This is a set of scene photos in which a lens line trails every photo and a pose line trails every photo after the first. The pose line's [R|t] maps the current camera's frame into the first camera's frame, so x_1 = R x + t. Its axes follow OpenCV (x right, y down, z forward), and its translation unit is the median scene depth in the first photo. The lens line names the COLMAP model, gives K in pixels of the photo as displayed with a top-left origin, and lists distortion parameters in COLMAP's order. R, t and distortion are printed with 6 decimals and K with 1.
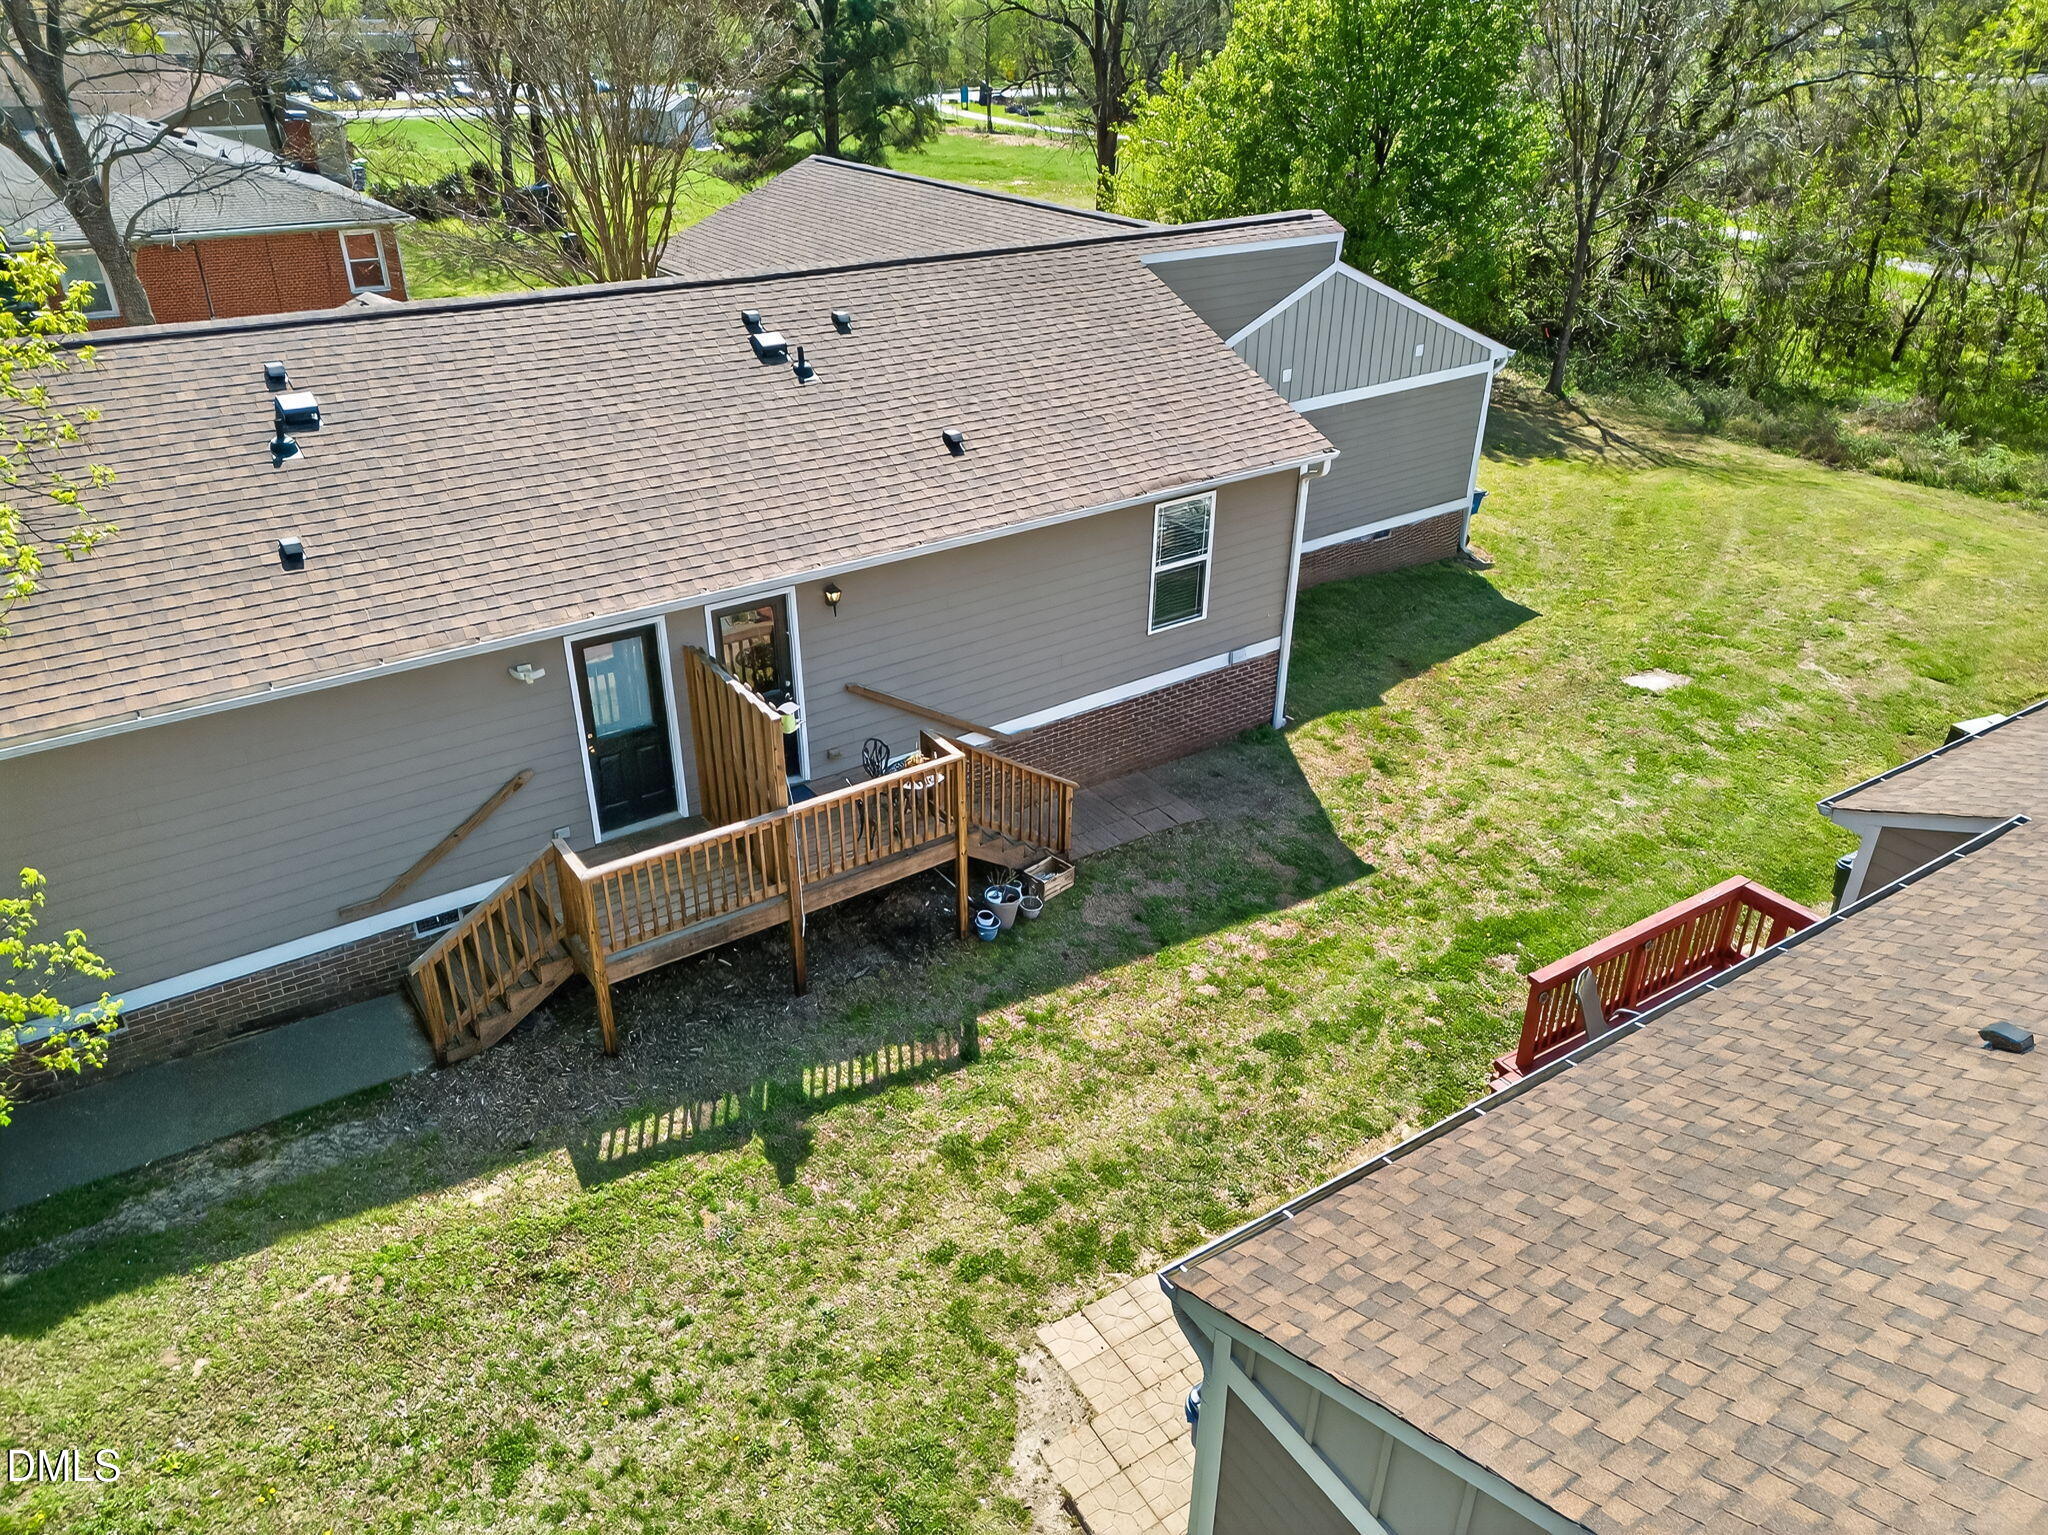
lens RADIAL K [[1429.2, 0, 1024.0], [0, 1429.2, 767.5], [0, 0, 1]] dist [0.078403, -0.069676]
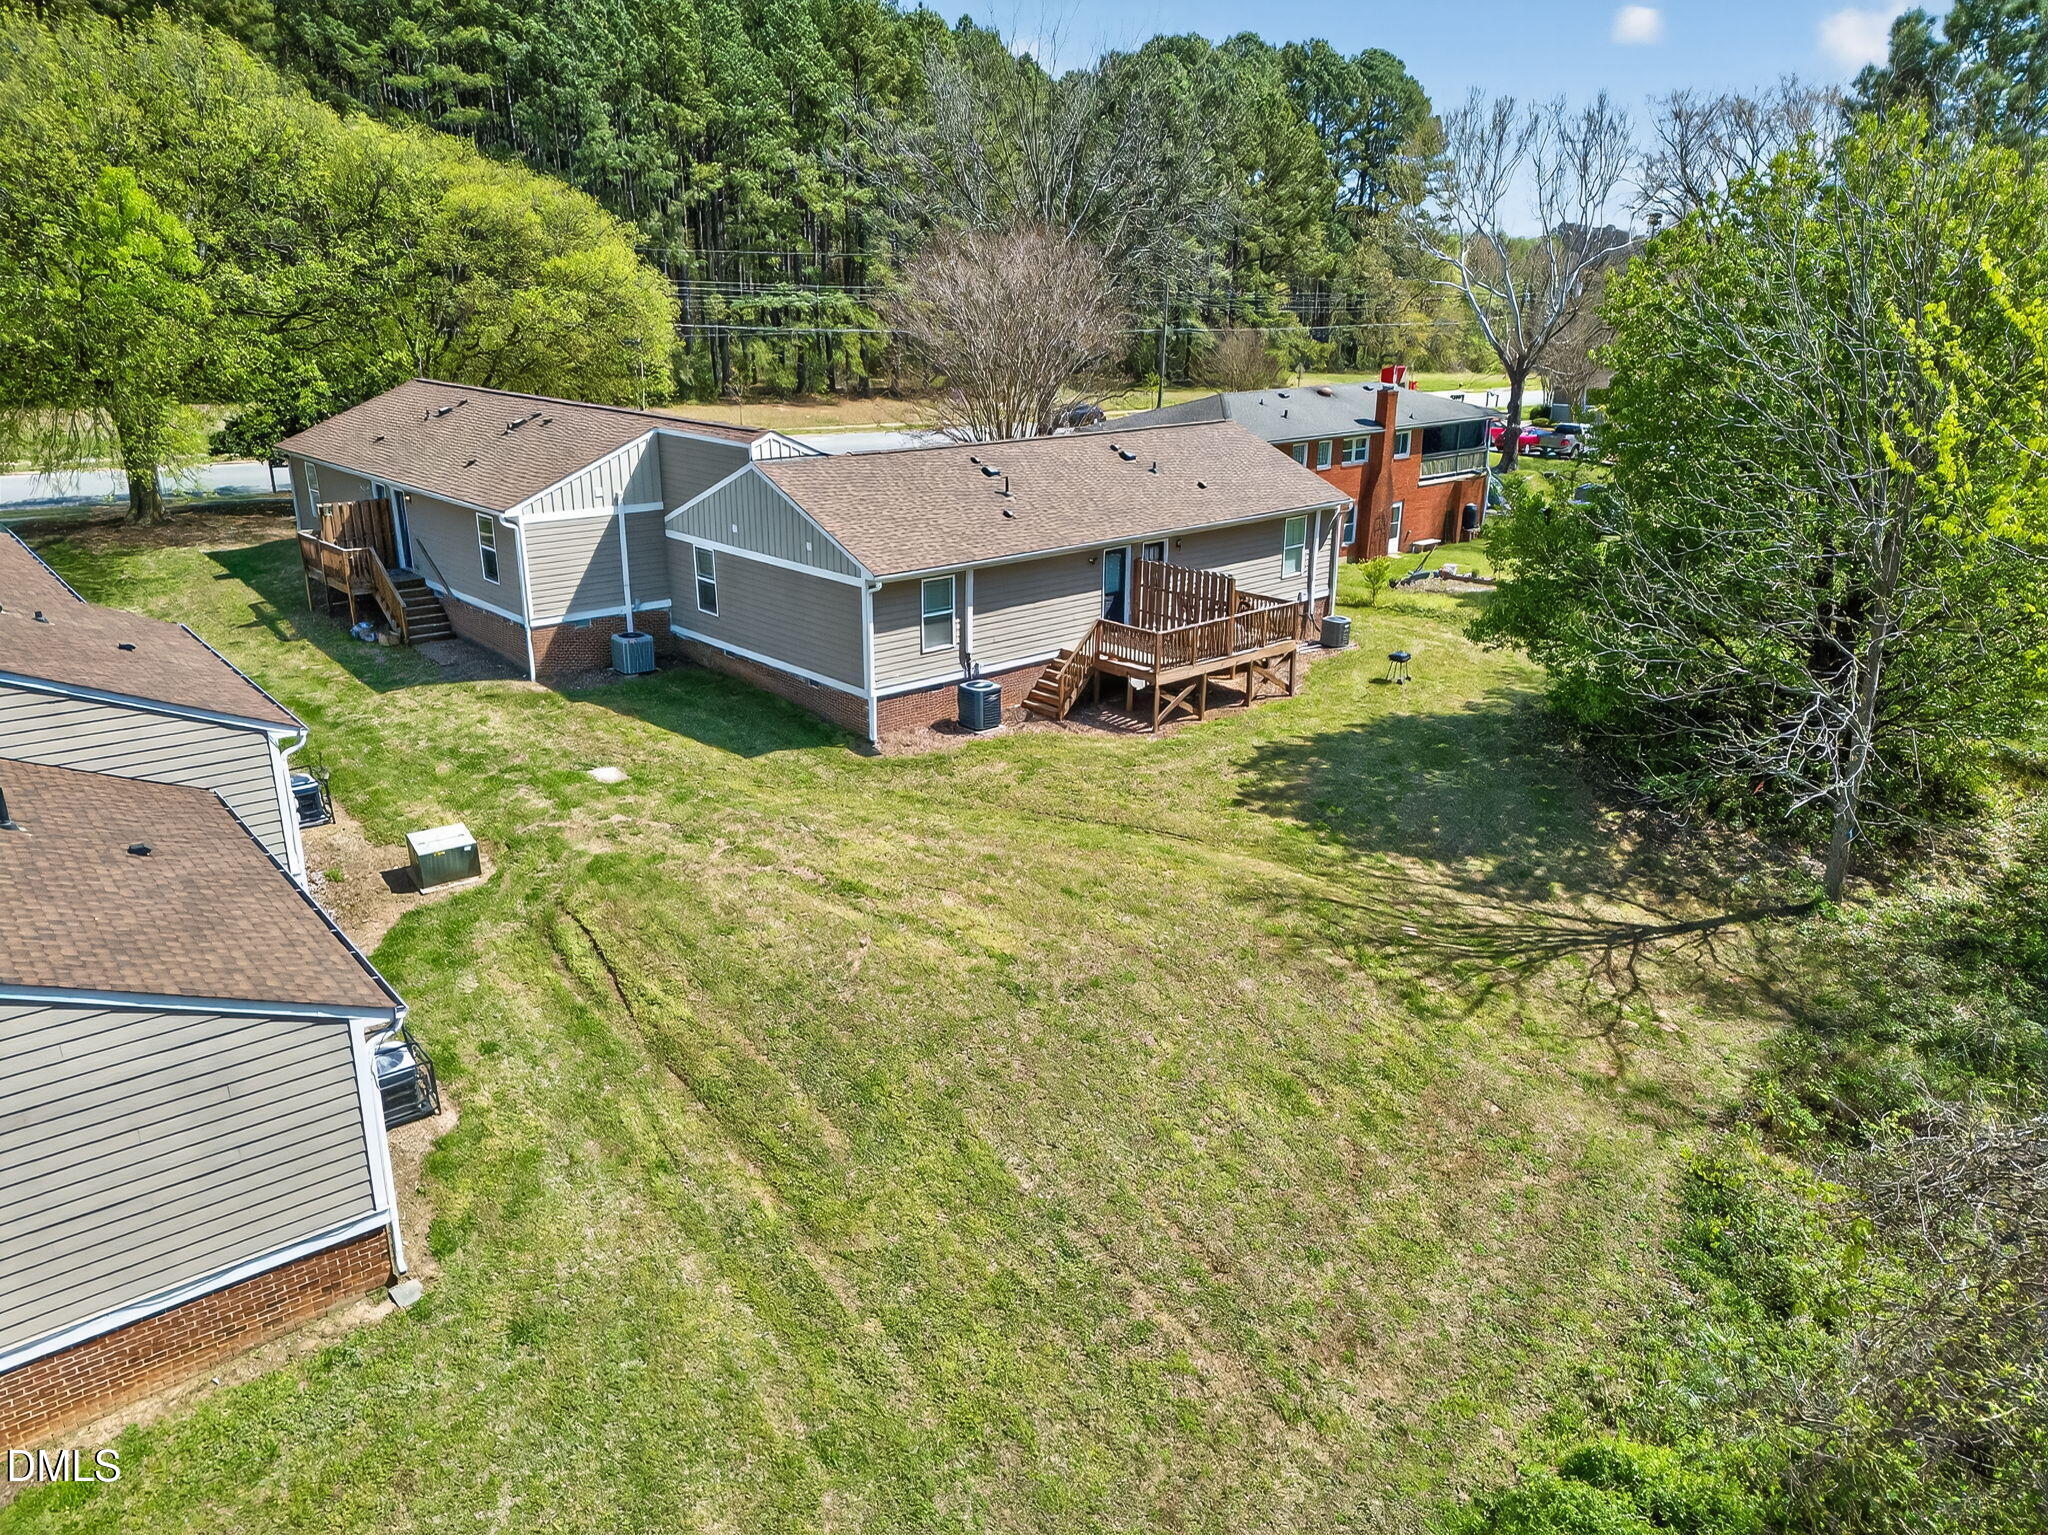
lens RADIAL K [[1429.2, 0, 1024.0], [0, 1429.2, 767.5], [0, 0, 1]] dist [0.078403, -0.069676]
pose [[0.112744, 0.307154, -0.944958, 2.661011], [-0.481353, 0.848860, 0.218487, -0.829265], [0.869246, 0.430225, 0.243553, 1.560082]]
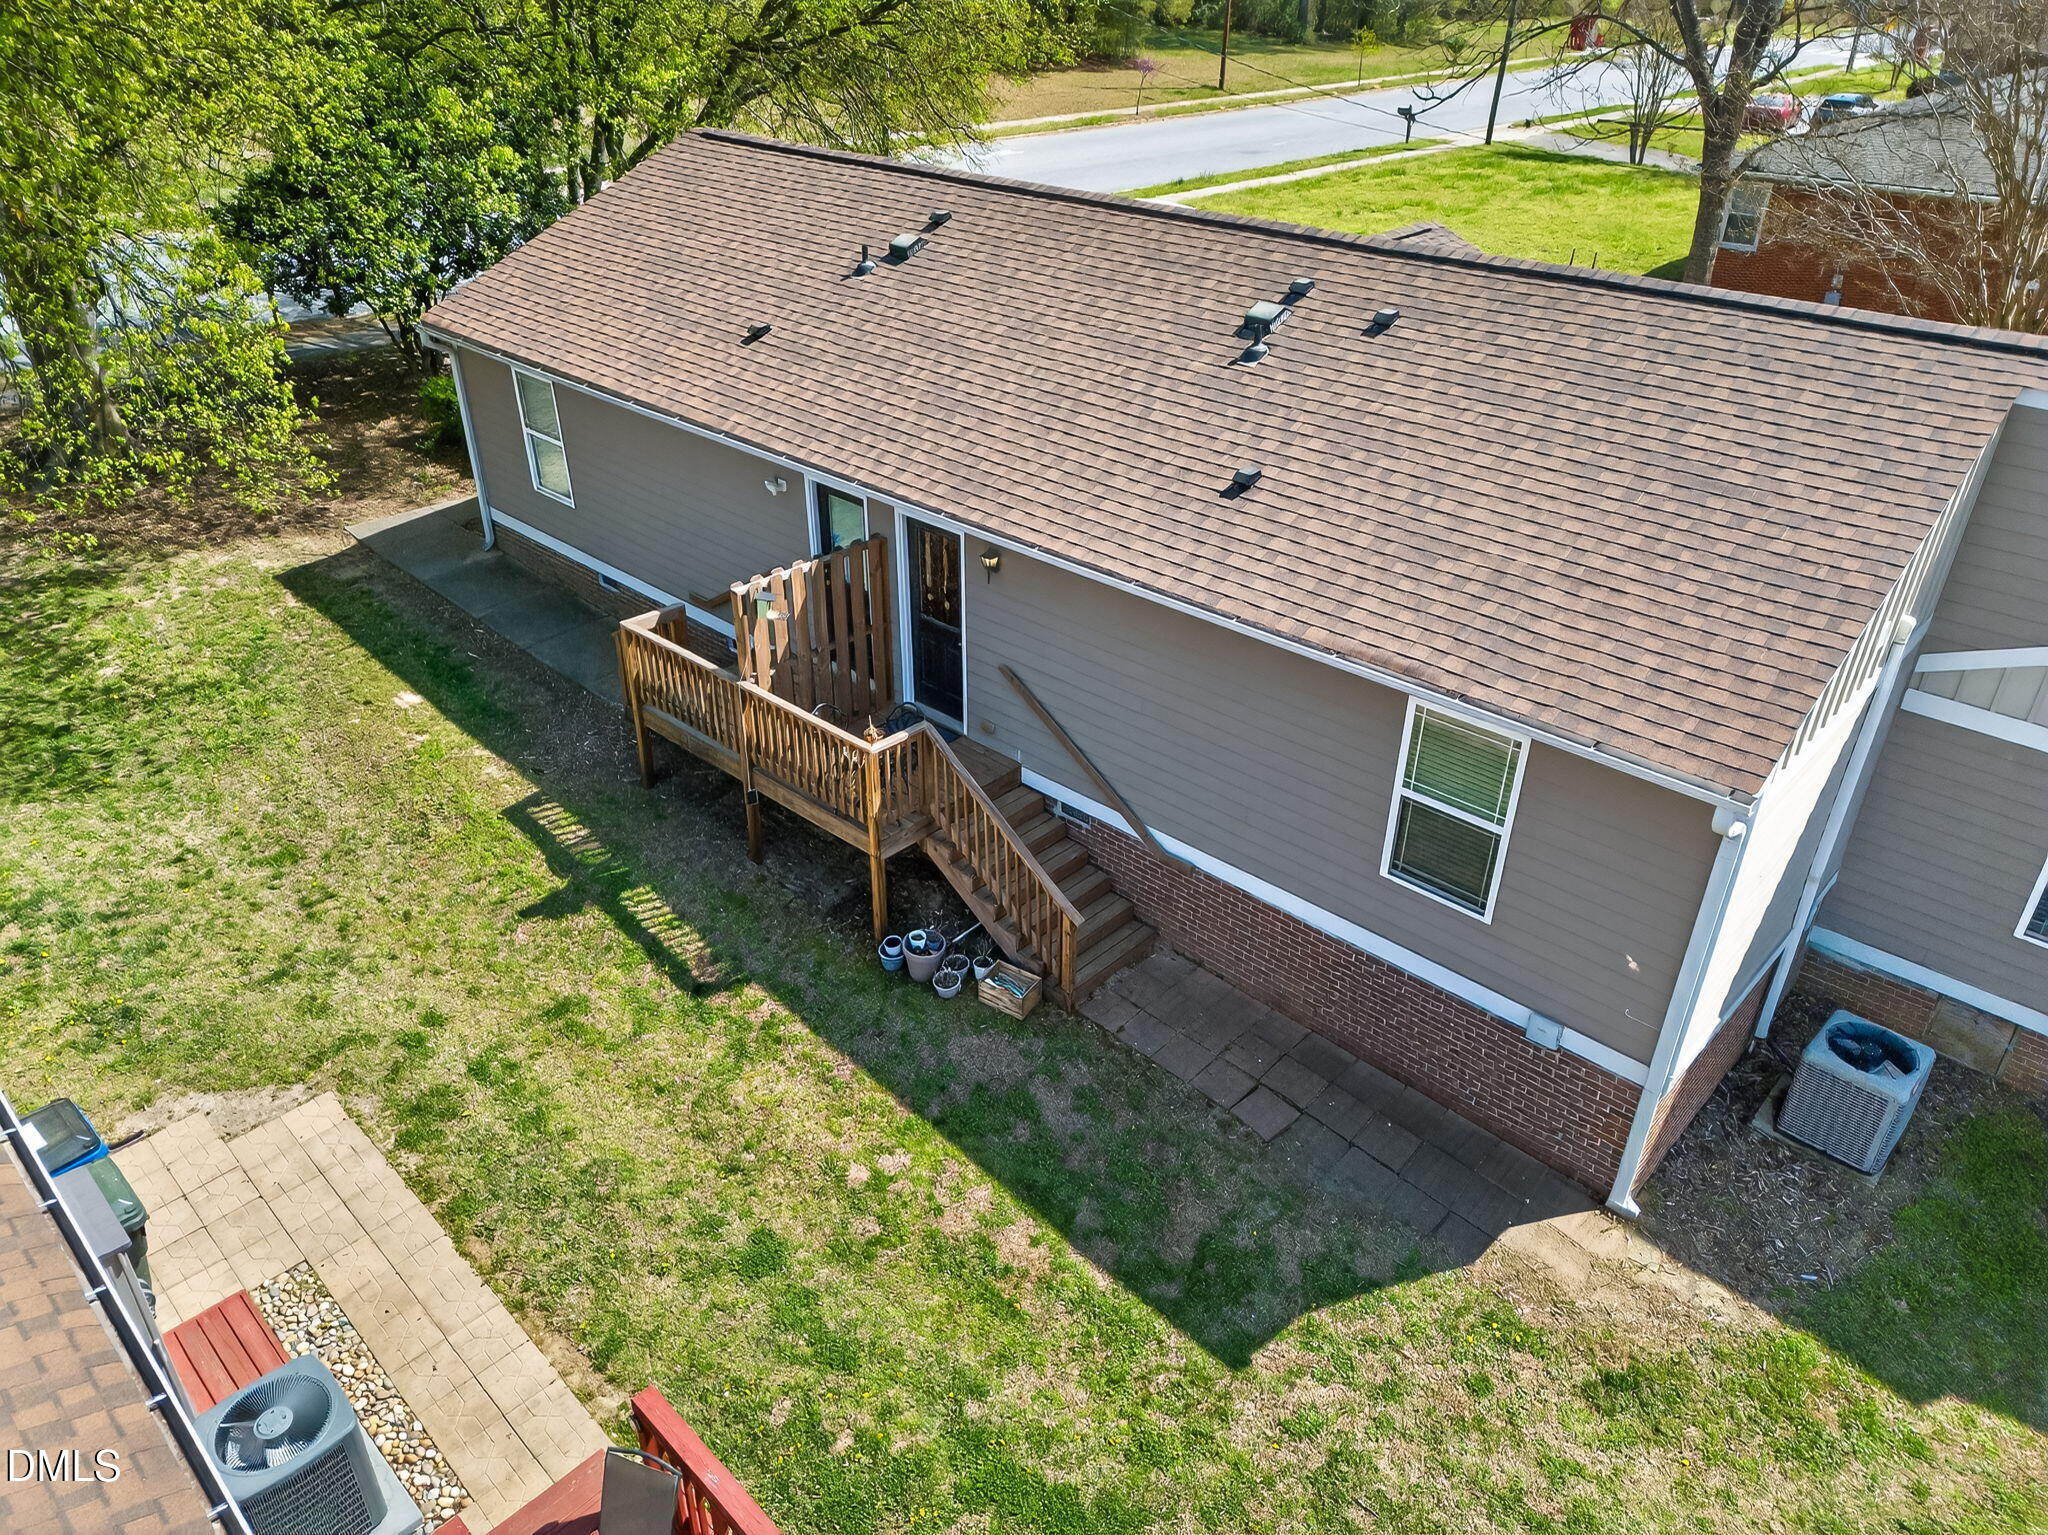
lens RADIAL K [[1429.2, 0, 1024.0], [0, 1429.2, 767.5], [0, 0, 1]] dist [0.078403, -0.069676]
pose [[0.203096, 0.496132, -0.844159, 0.714727], [-0.473984, 0.804200, 0.358611, -0.355594], [0.856791, 0.327285, 0.398488, 0.704936]]
